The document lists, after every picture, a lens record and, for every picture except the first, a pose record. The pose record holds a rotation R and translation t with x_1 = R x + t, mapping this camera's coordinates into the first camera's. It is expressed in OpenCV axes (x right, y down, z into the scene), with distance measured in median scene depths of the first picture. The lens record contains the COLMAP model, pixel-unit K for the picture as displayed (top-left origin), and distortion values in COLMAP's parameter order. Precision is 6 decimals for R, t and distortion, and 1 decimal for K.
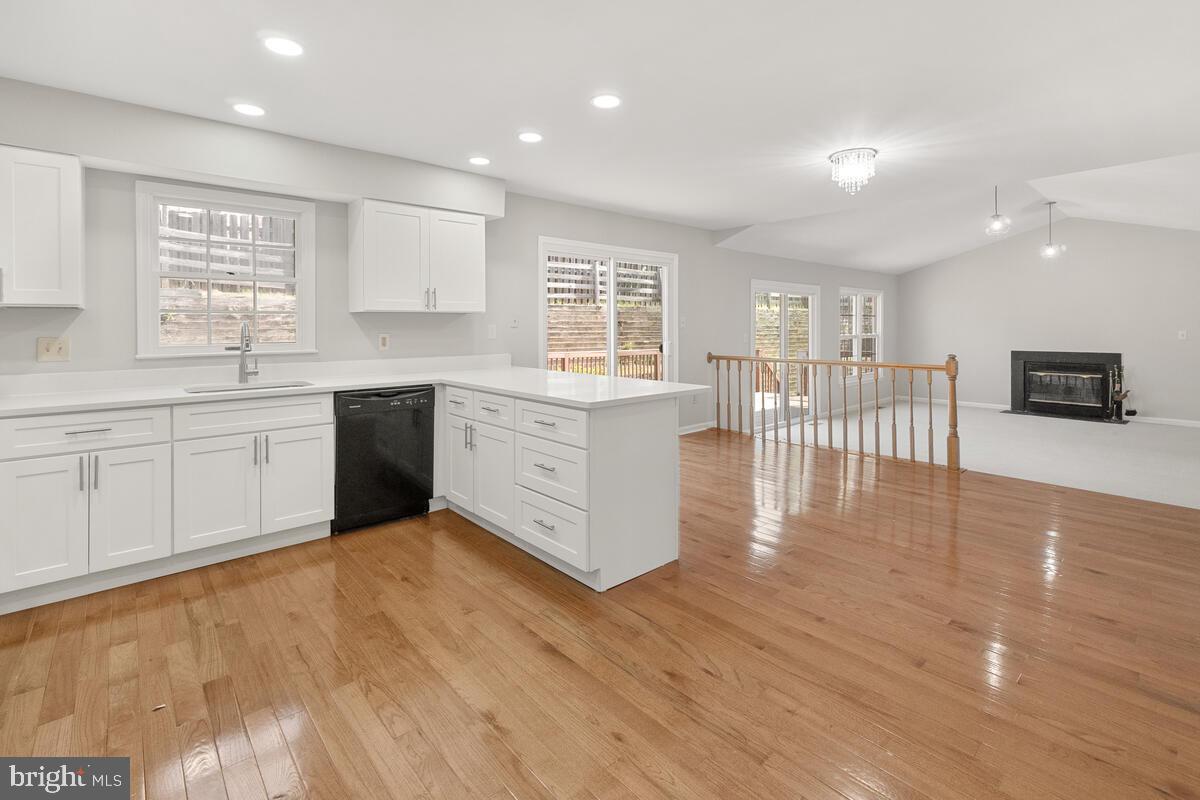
lens RADIAL K [[535.6, 0, 604.8], [0, 535.6, 335.5], [0, 0, 1]] dist [-0.007446, -0.001772]
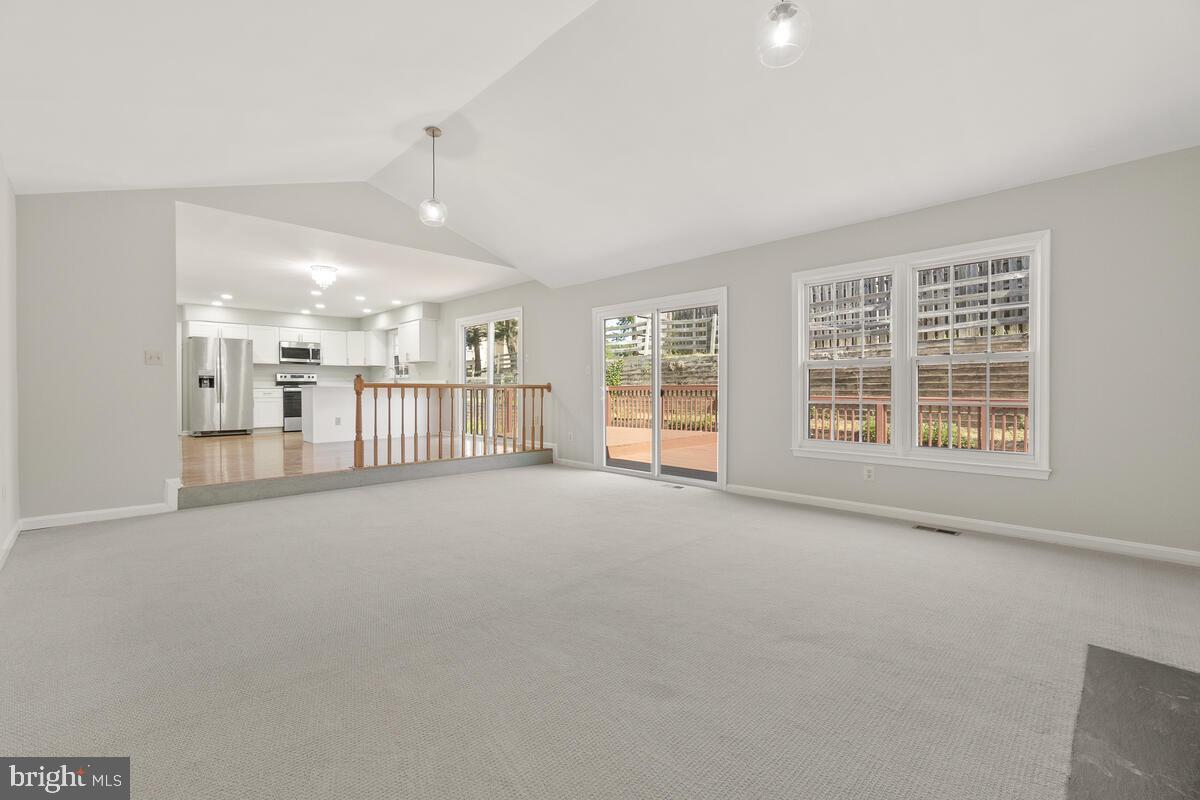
lens RADIAL K [[535.6, 0, 608.9], [0, 535.6, 401.4], [0, 0, 1]] dist [-0.007446, -0.001772]
pose [[0.048710, 0.023123, -0.998545, 2.819524], [-0.015946, 0.999623, 0.022370, 0.090264], [0.998686, 0.014834, 0.049060, 2.226911]]
